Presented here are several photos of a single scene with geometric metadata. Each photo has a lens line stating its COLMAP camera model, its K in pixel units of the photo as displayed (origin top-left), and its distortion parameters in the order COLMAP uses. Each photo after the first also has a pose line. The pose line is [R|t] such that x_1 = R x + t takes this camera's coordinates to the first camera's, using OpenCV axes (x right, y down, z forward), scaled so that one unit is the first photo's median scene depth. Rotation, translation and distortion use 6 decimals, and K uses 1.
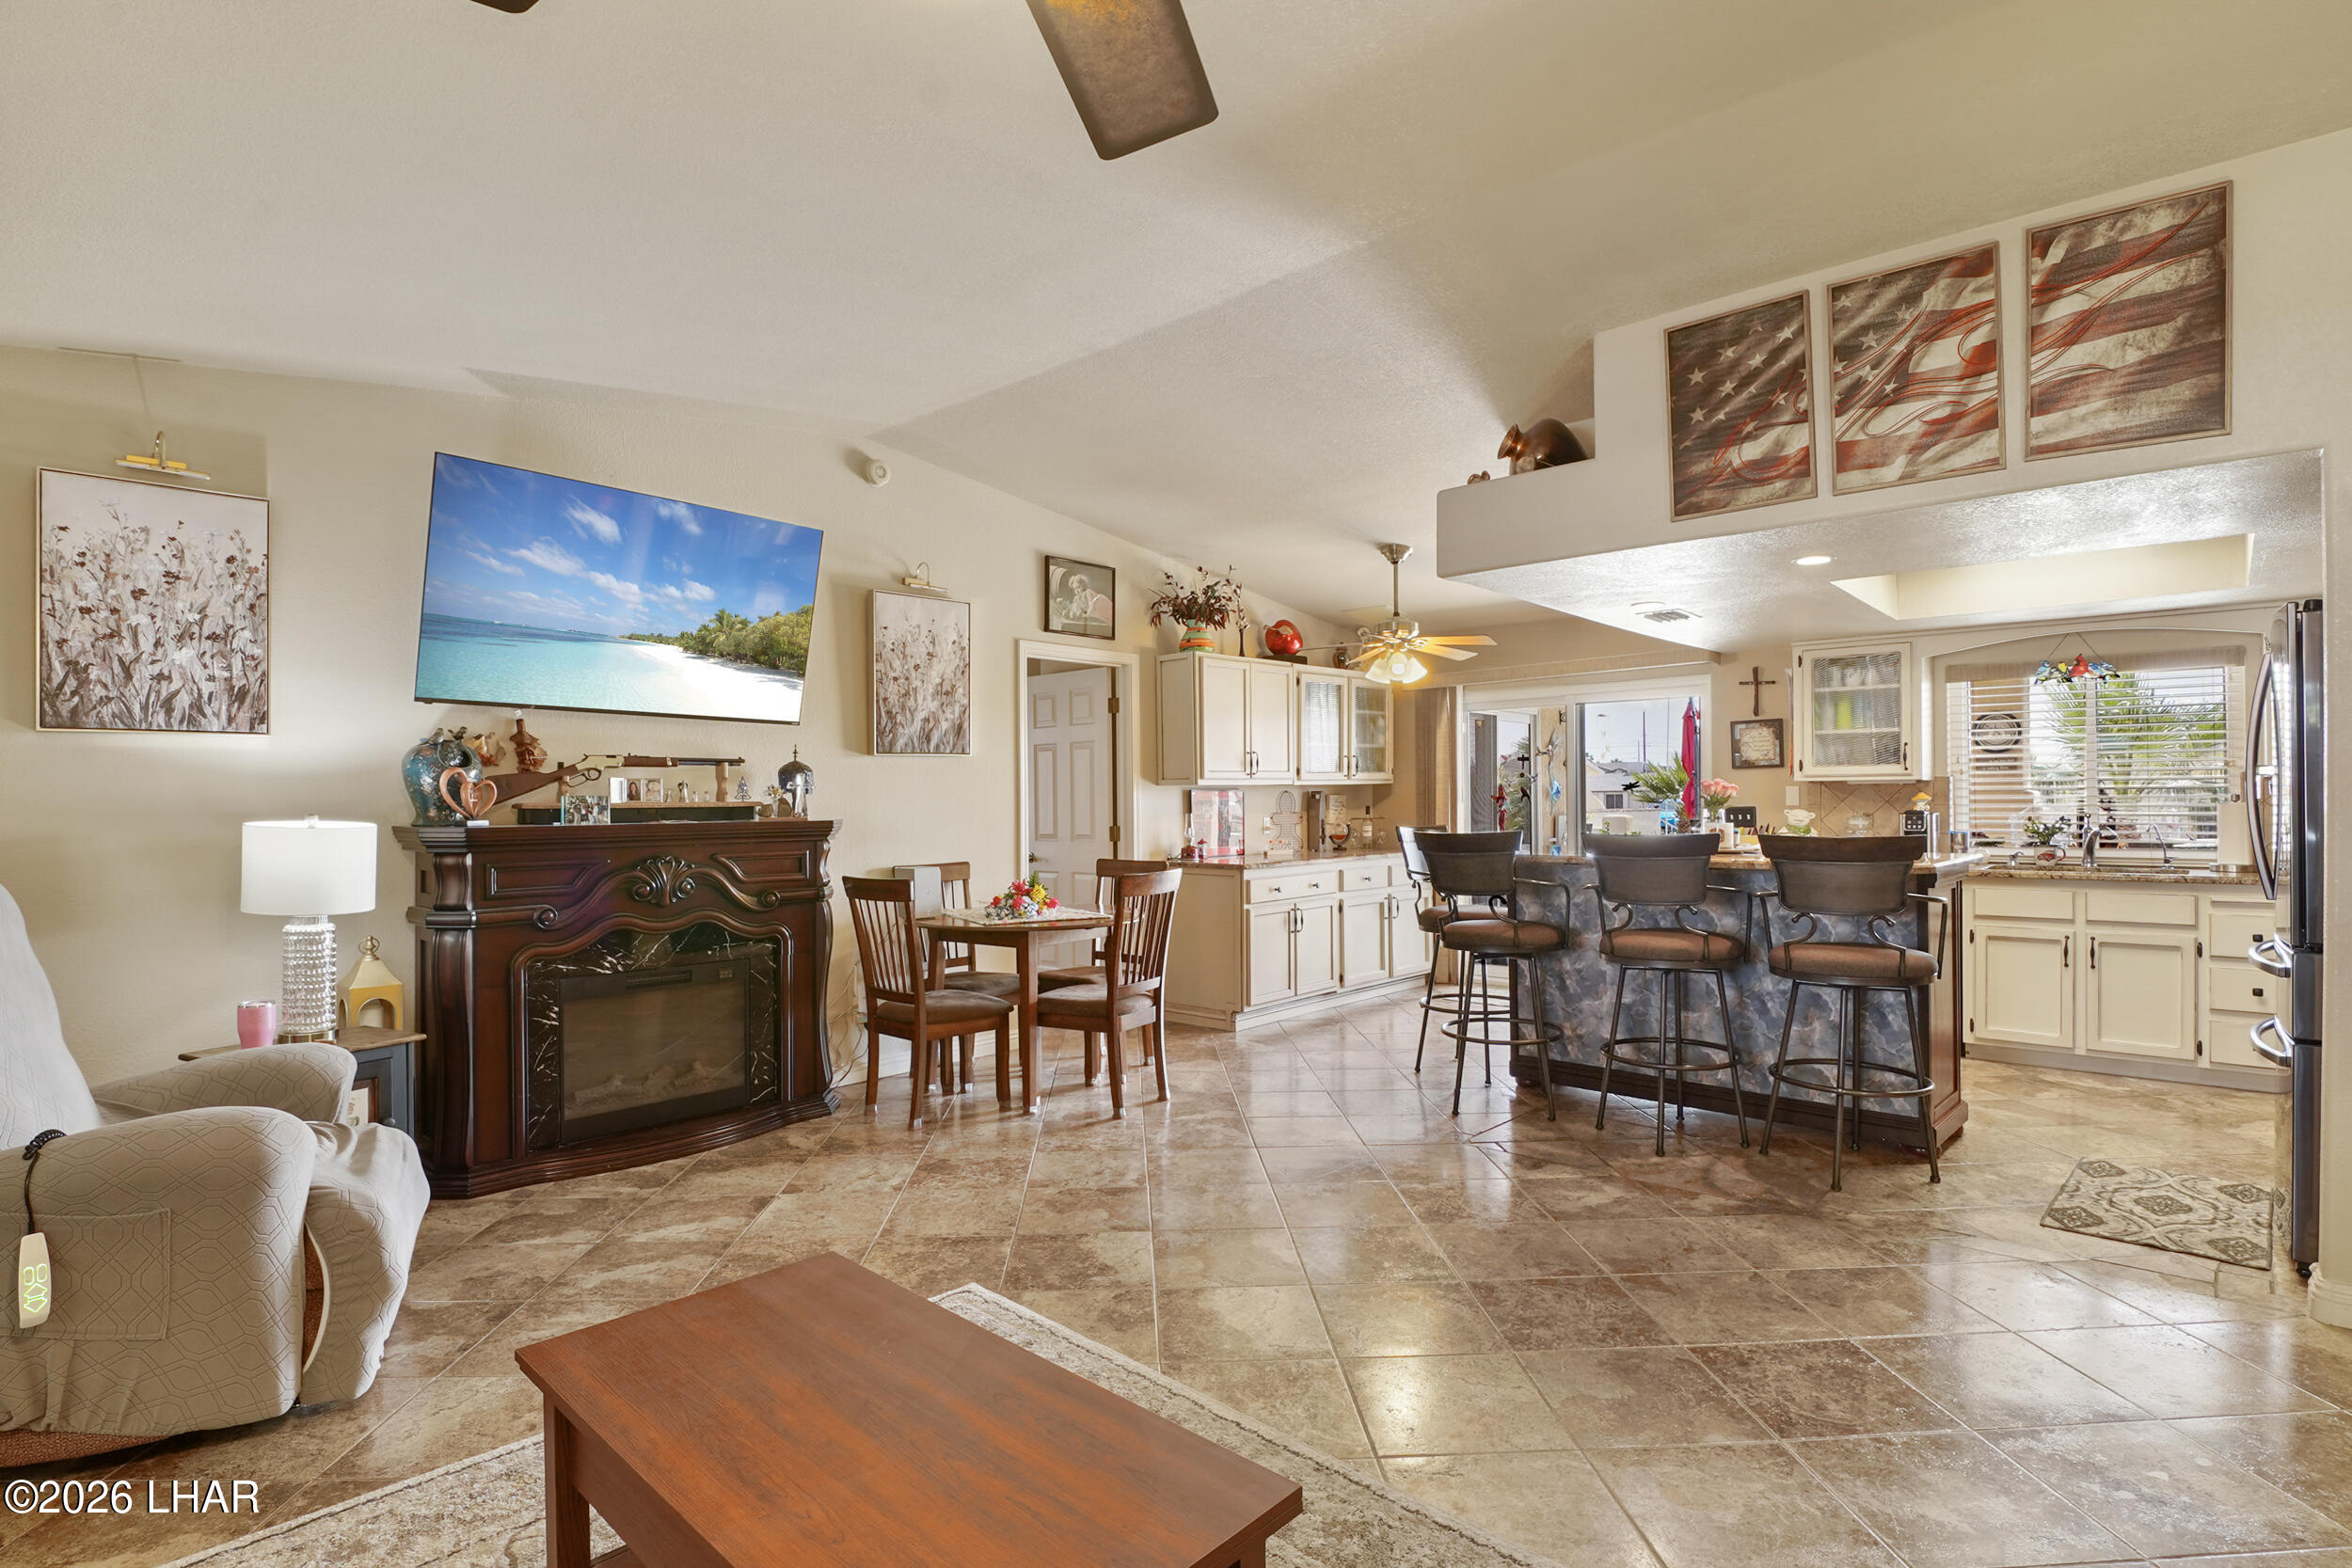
lens RADIAL K [[1154.0, 0, 1167.0], [0, 1154.0, 799.0], [0, 0, 1]] dist [-0.022723, -0.002373]
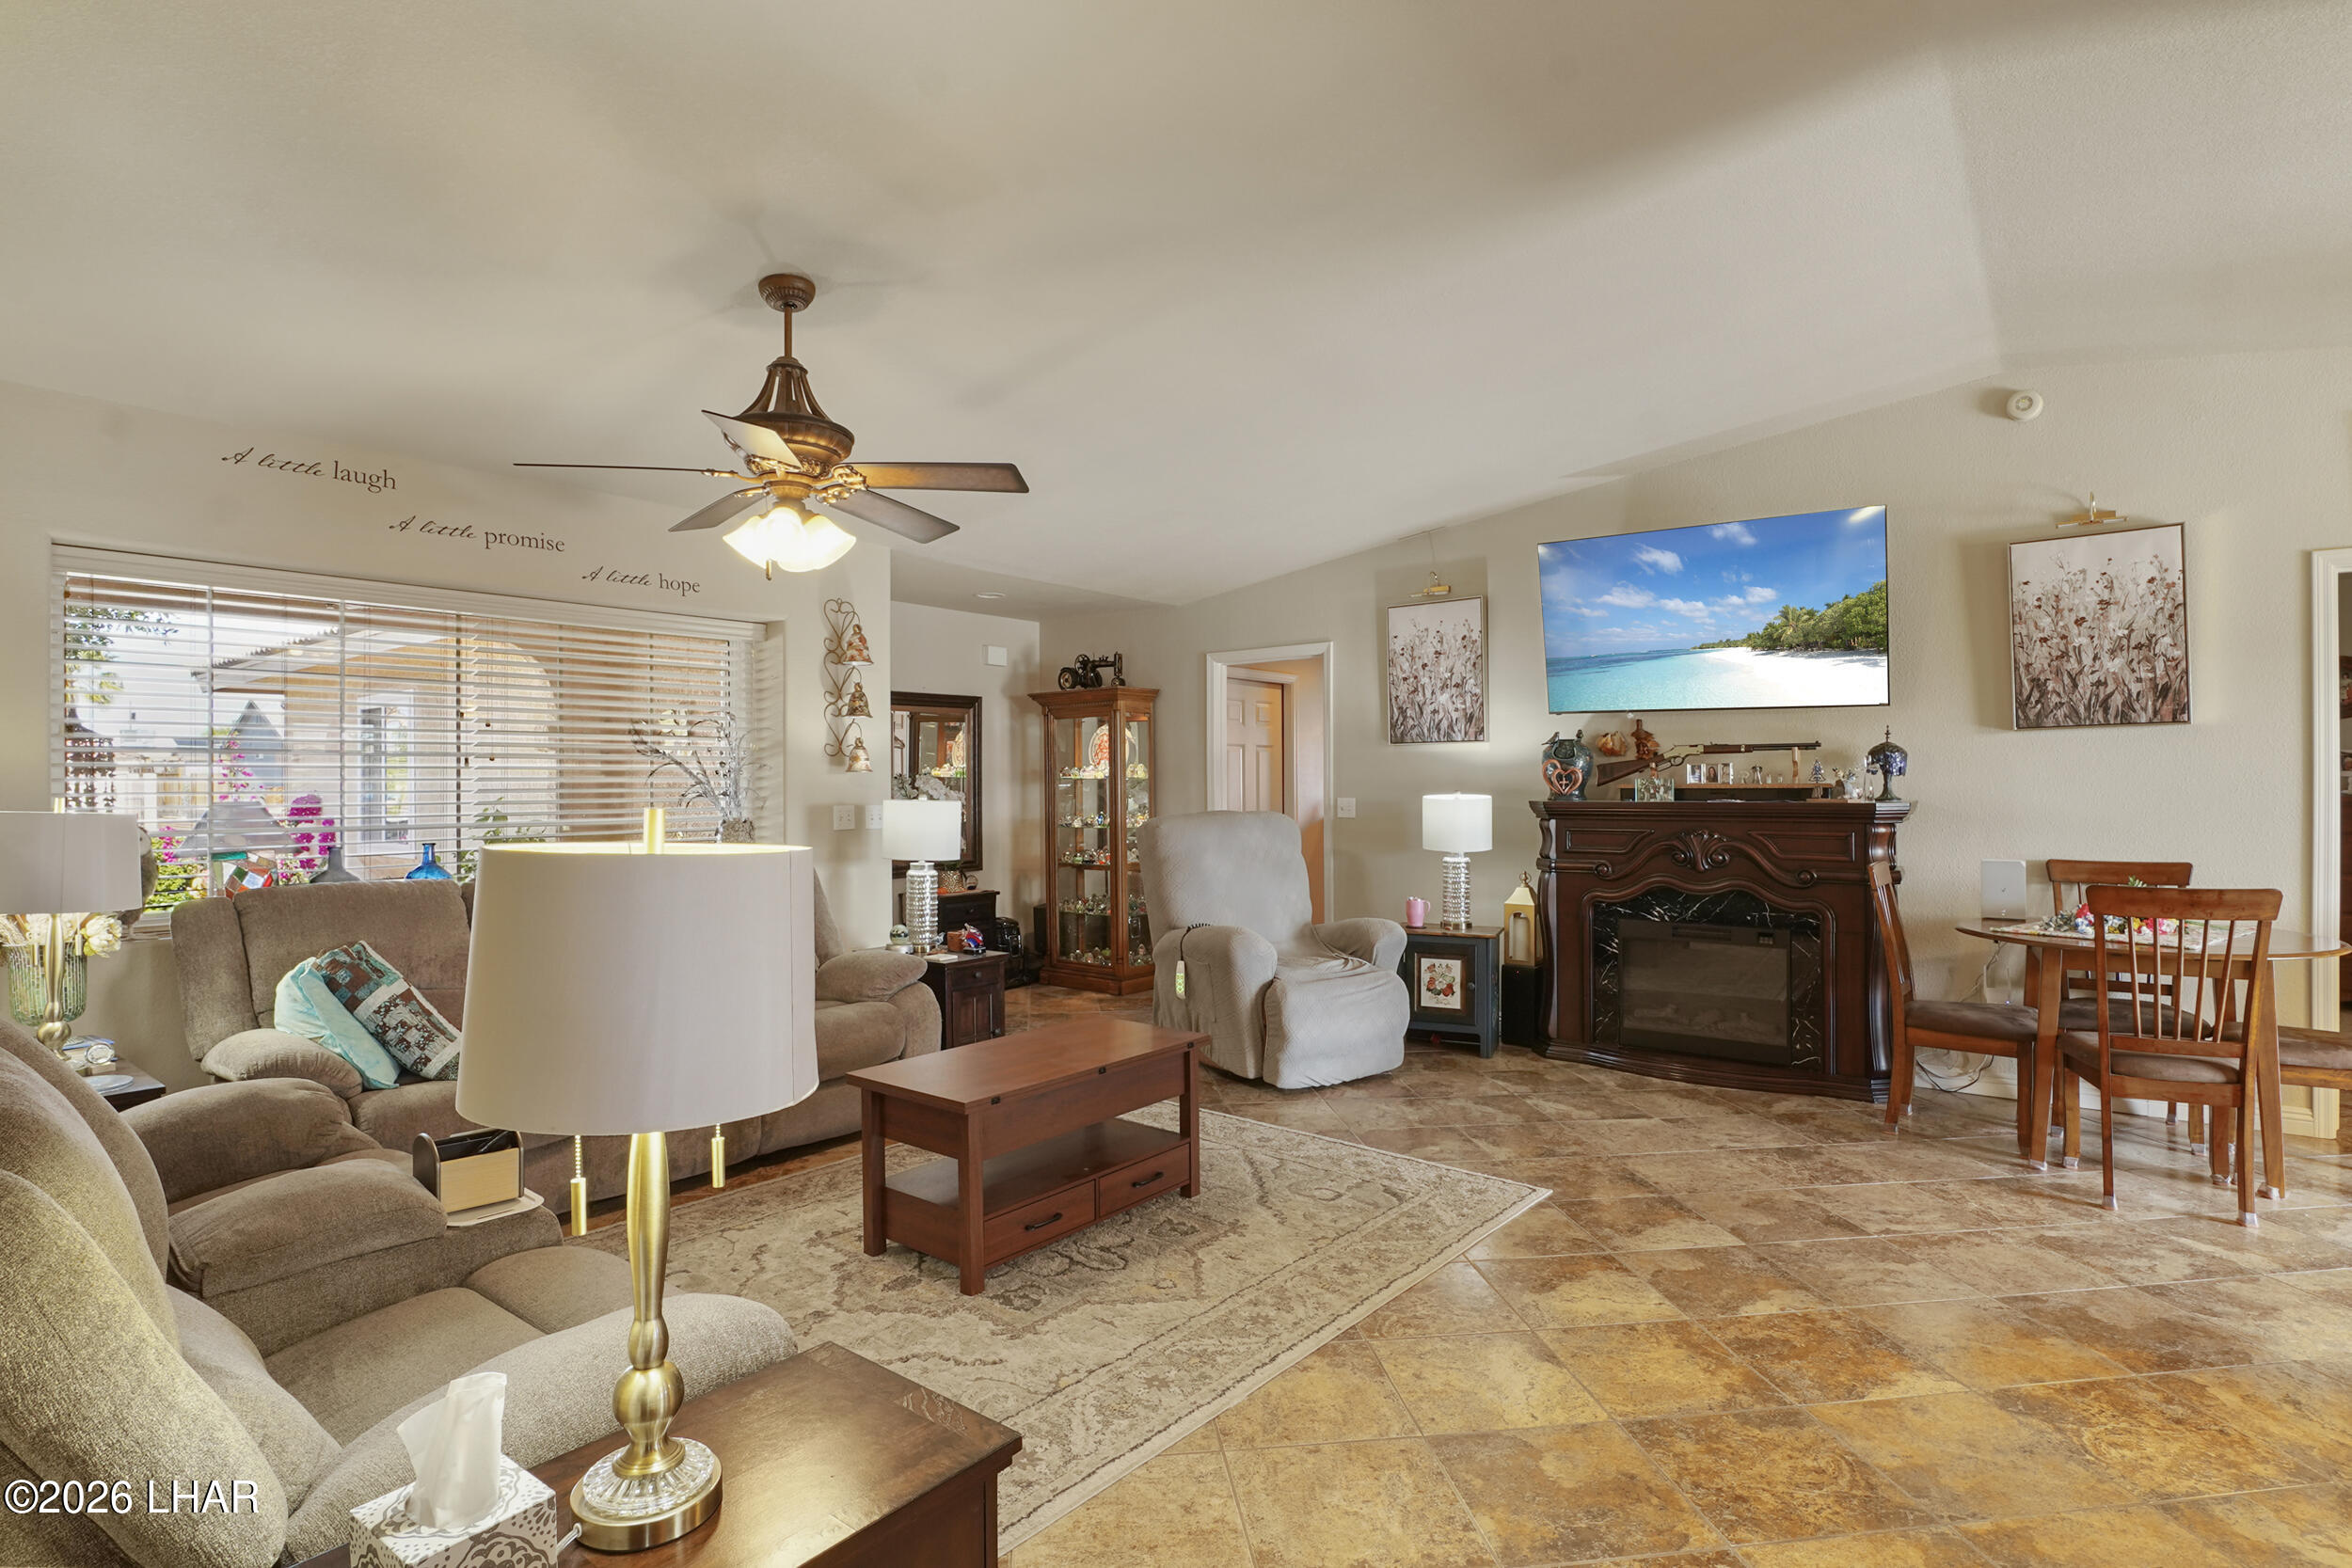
lens RADIAL K [[1154.0, 0, 1166.9], [0, 1154.0, 786.4], [0, 0, 1]] dist [-0.022723, -0.002373]
pose [[0.070046, 0.007258, -0.997517, 0.657332], [0.002984, 0.999968, 0.007485, -0.004796], [0.997539, -0.003501, 0.070022, 0.345582]]
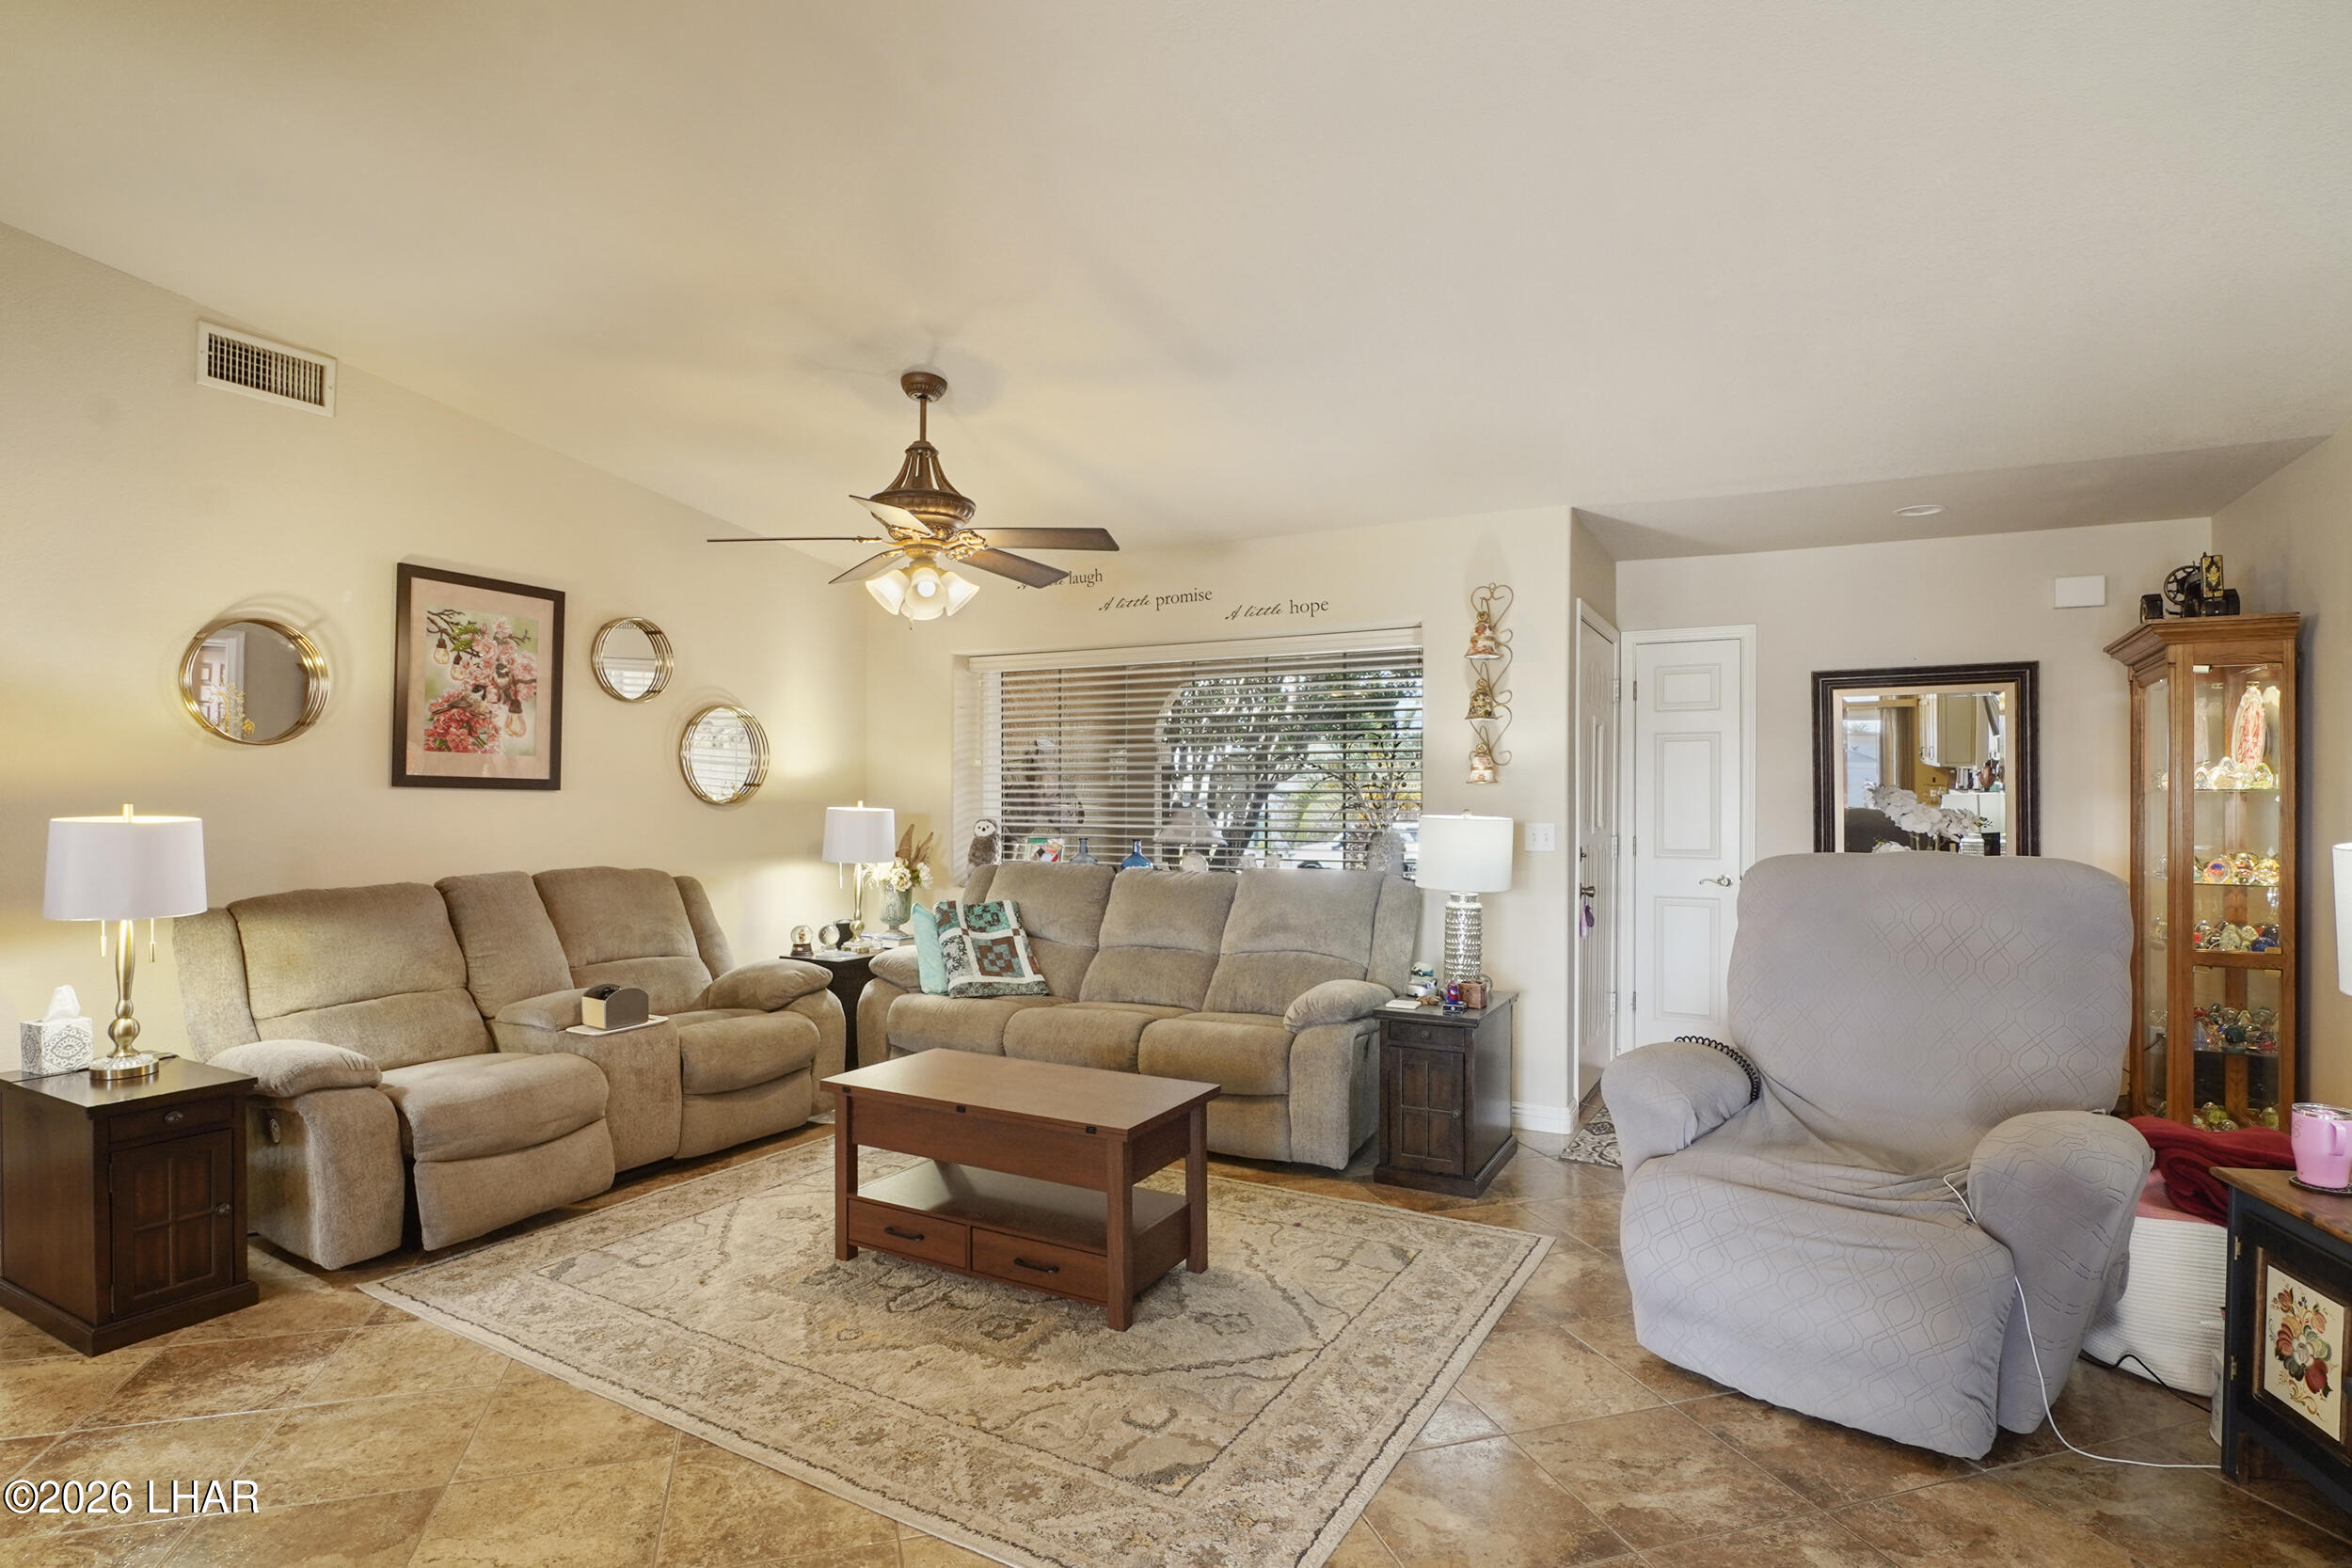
lens RADIAL K [[1154.0, 0, 1180.9], [0, 1154.0, 803.5], [0, 0, 1]] dist [-0.022723, -0.002373]
pose [[-0.966942, 0.008155, -0.254865, 0.000017], [0.006752, 0.999957, 0.006380, -0.003205], [0.254906, 0.004448, -0.966956, 1.016279]]
